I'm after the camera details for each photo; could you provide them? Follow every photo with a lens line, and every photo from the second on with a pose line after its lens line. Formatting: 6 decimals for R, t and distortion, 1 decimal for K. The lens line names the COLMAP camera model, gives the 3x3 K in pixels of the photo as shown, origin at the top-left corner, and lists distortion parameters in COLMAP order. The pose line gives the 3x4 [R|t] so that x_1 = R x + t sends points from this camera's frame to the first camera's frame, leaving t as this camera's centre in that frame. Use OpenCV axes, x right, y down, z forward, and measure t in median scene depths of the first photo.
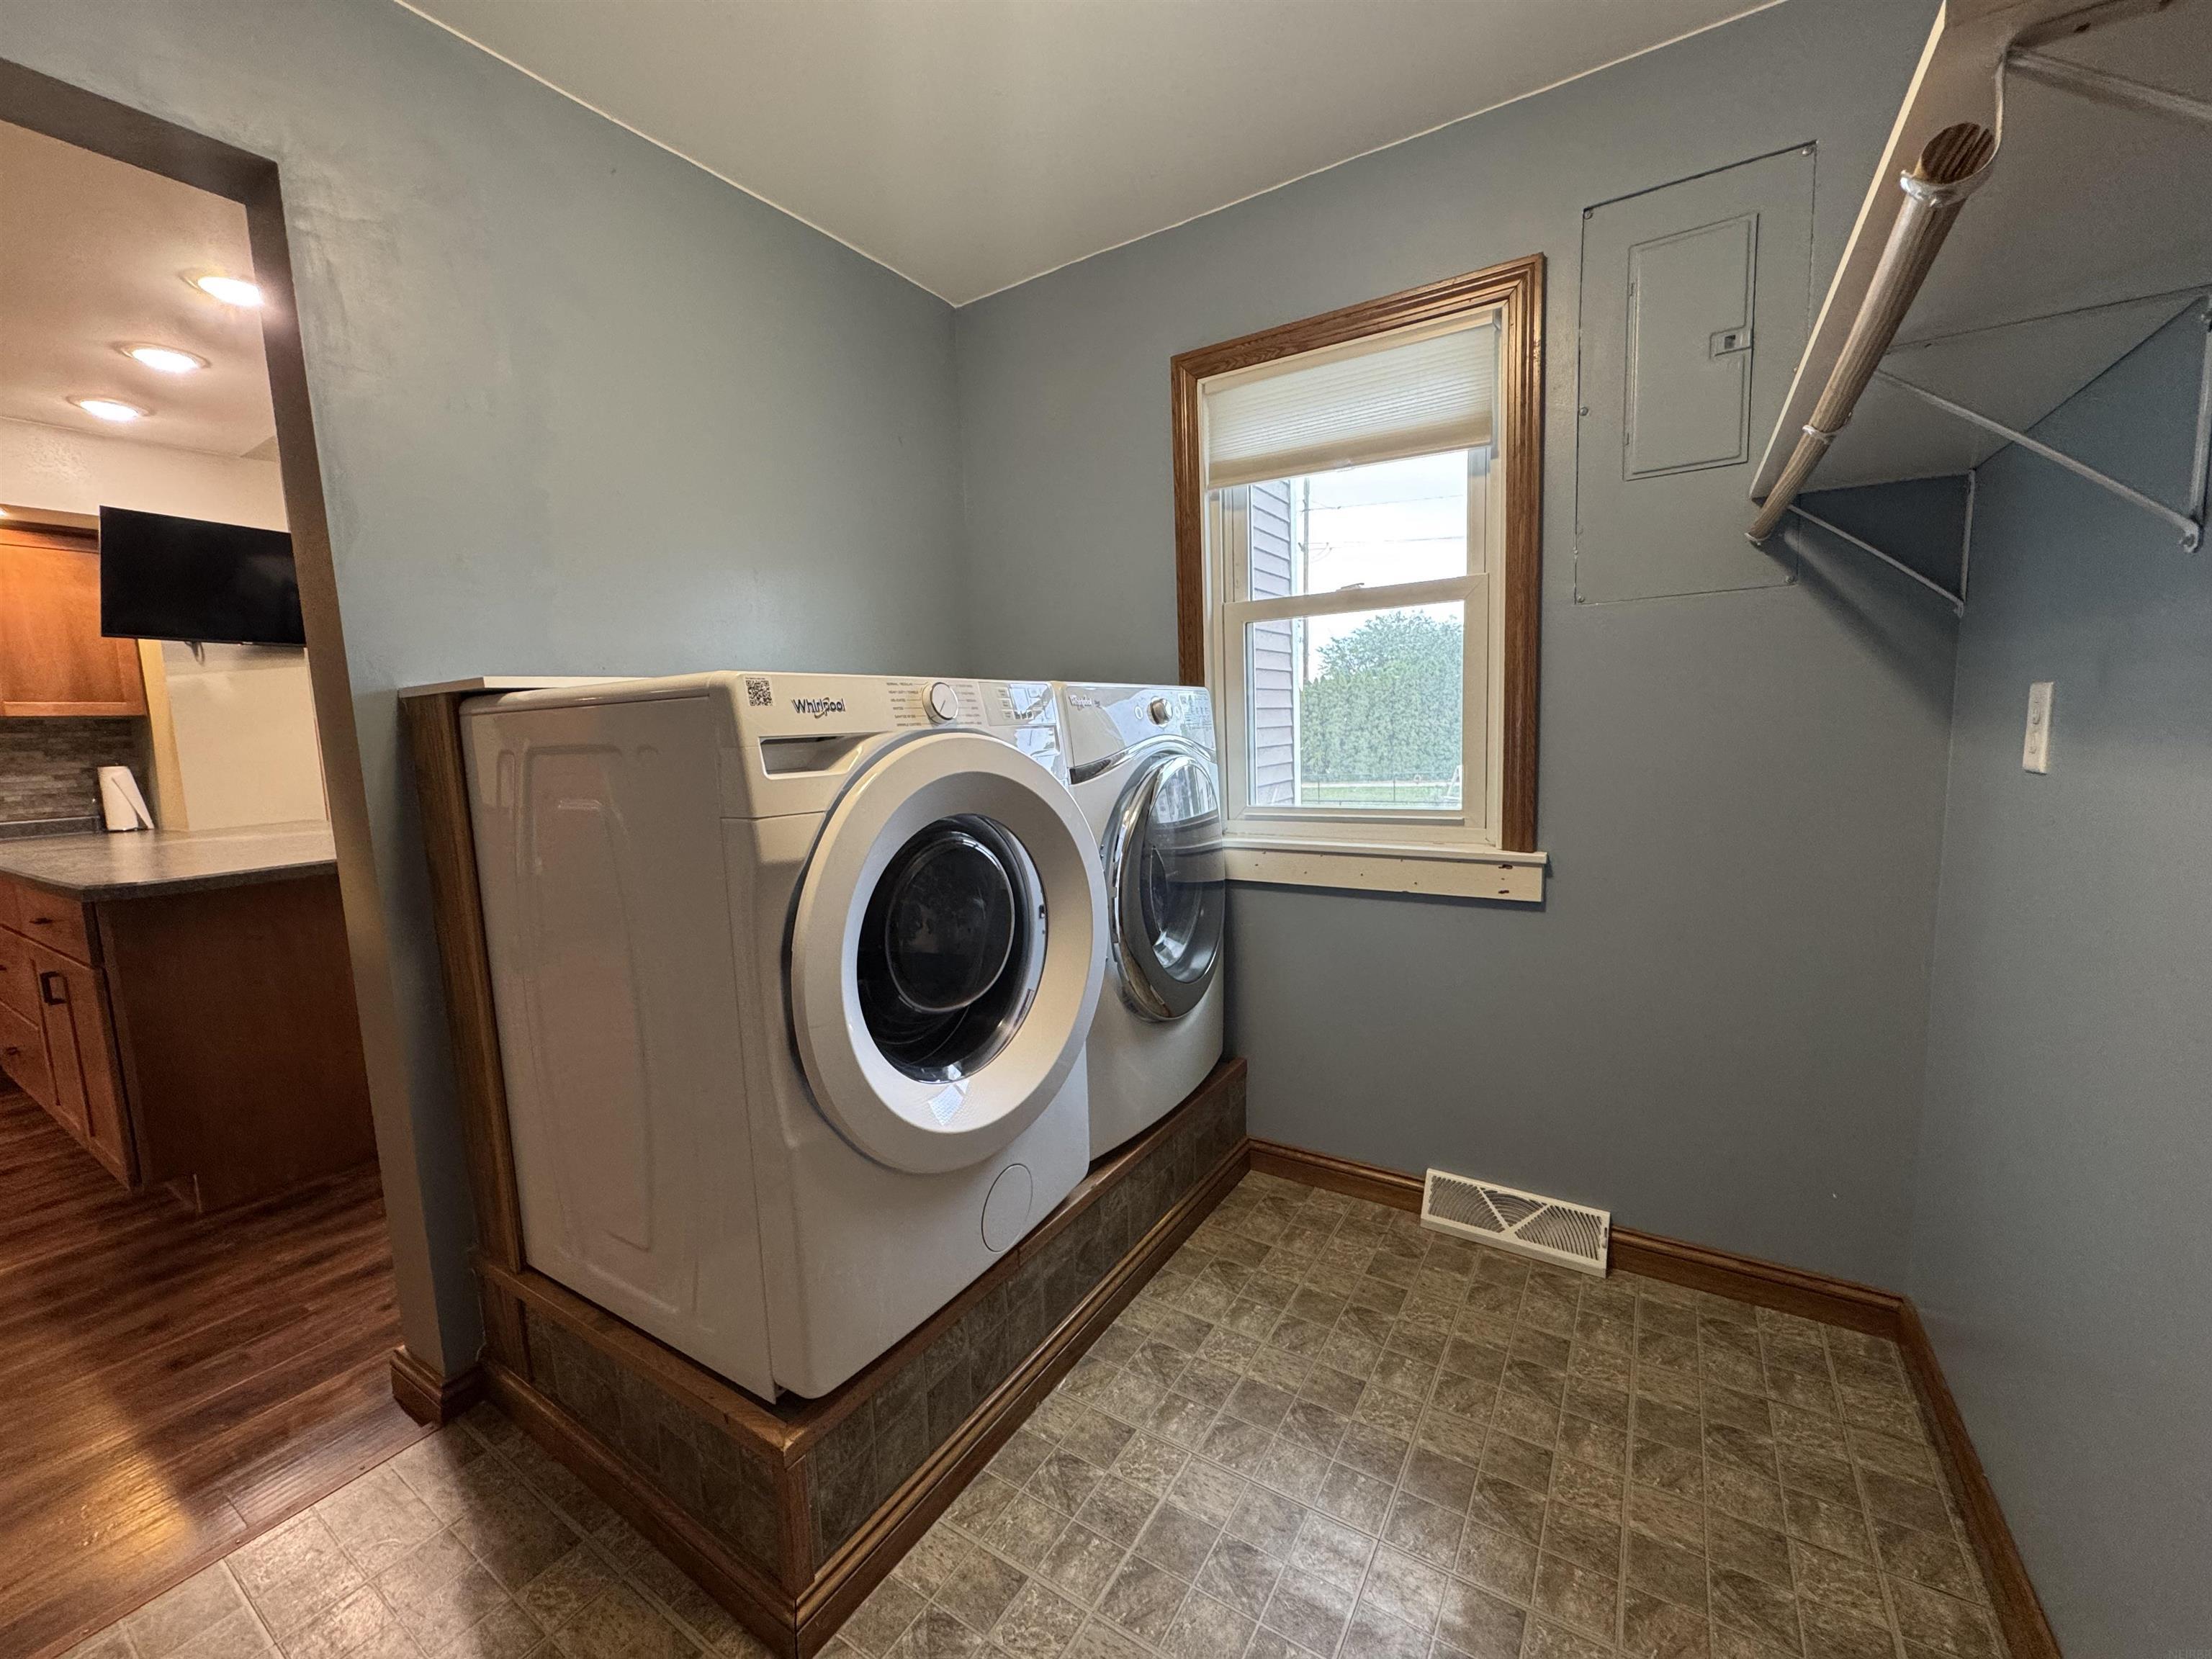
lens RADIAL K [[883.5, 0, 1099.3], [0, 883.5, 836.2], [0, 0, 1]] dist [-0.001123, -0.000076]
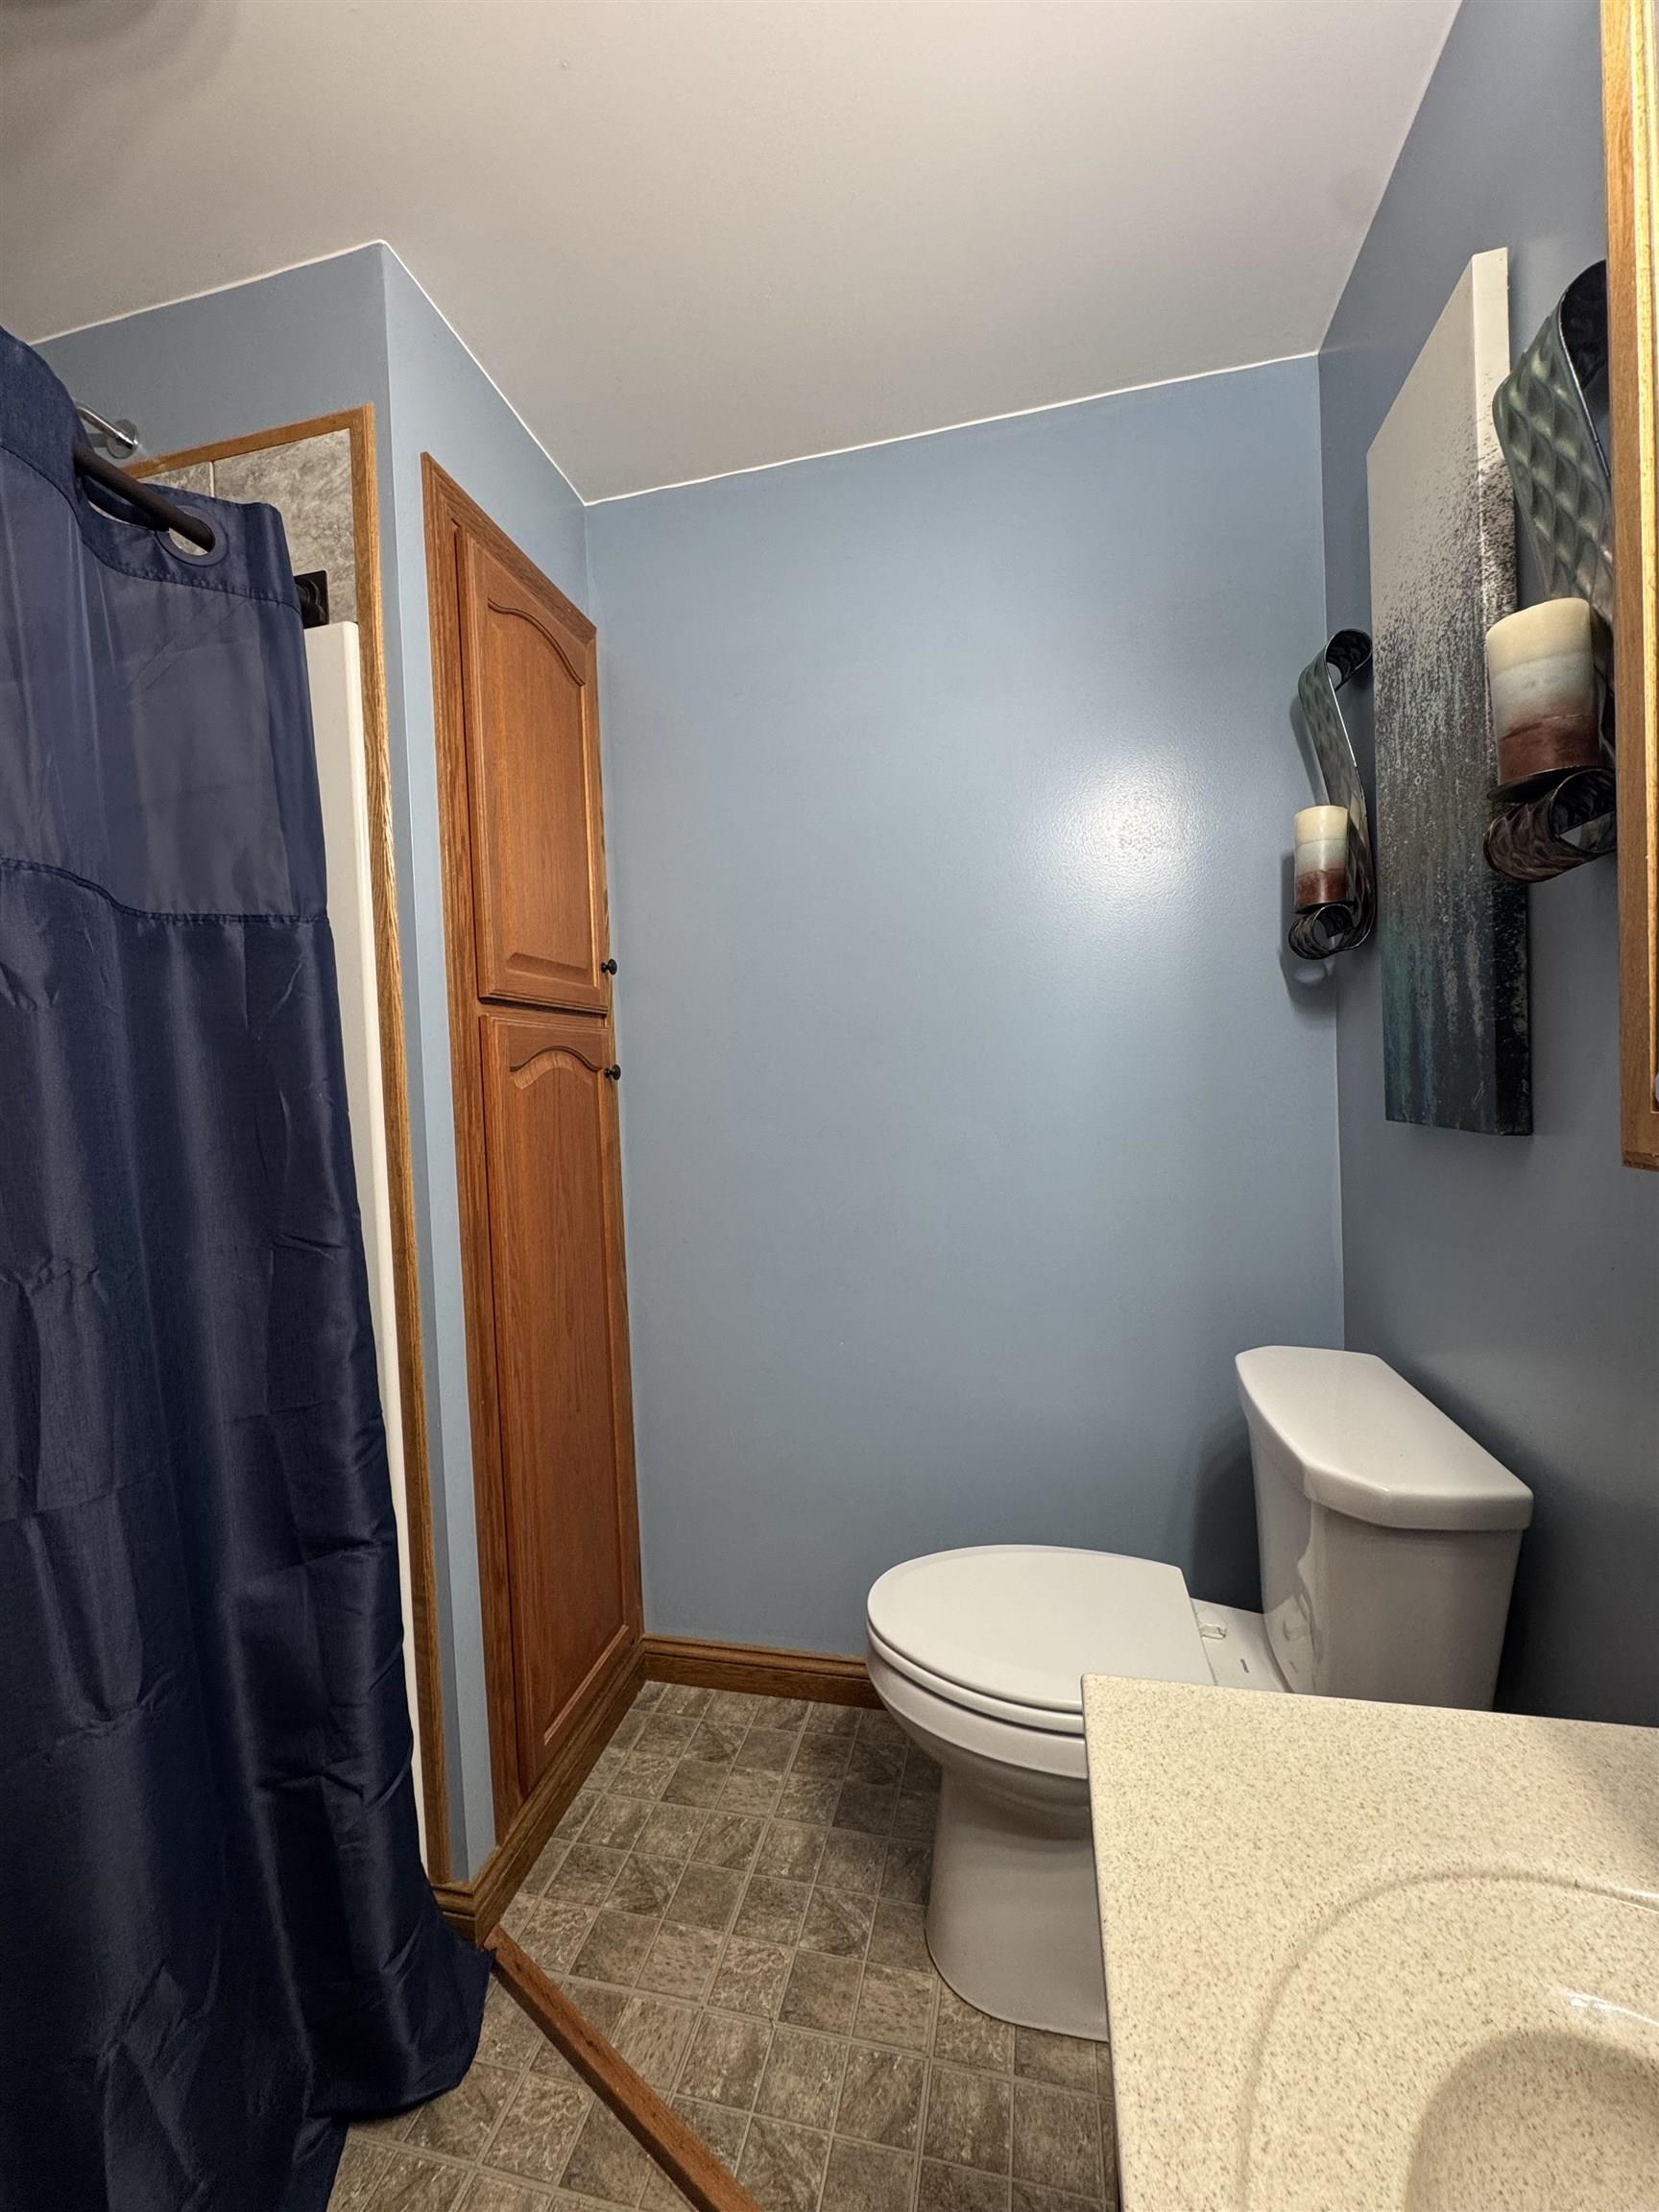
lens RADIAL K [[883.5, 0, 828.1], [0, 883.5, 1108.9], [0, 0, 1]] dist [-0.001123, -0.000076]
pose [[-0.940746, 0.082139, -0.329013, 0.213782], [0.030407, 0.986746, 0.159400, -0.256820], [0.337745, 0.139950, -0.930775, 1.841539]]
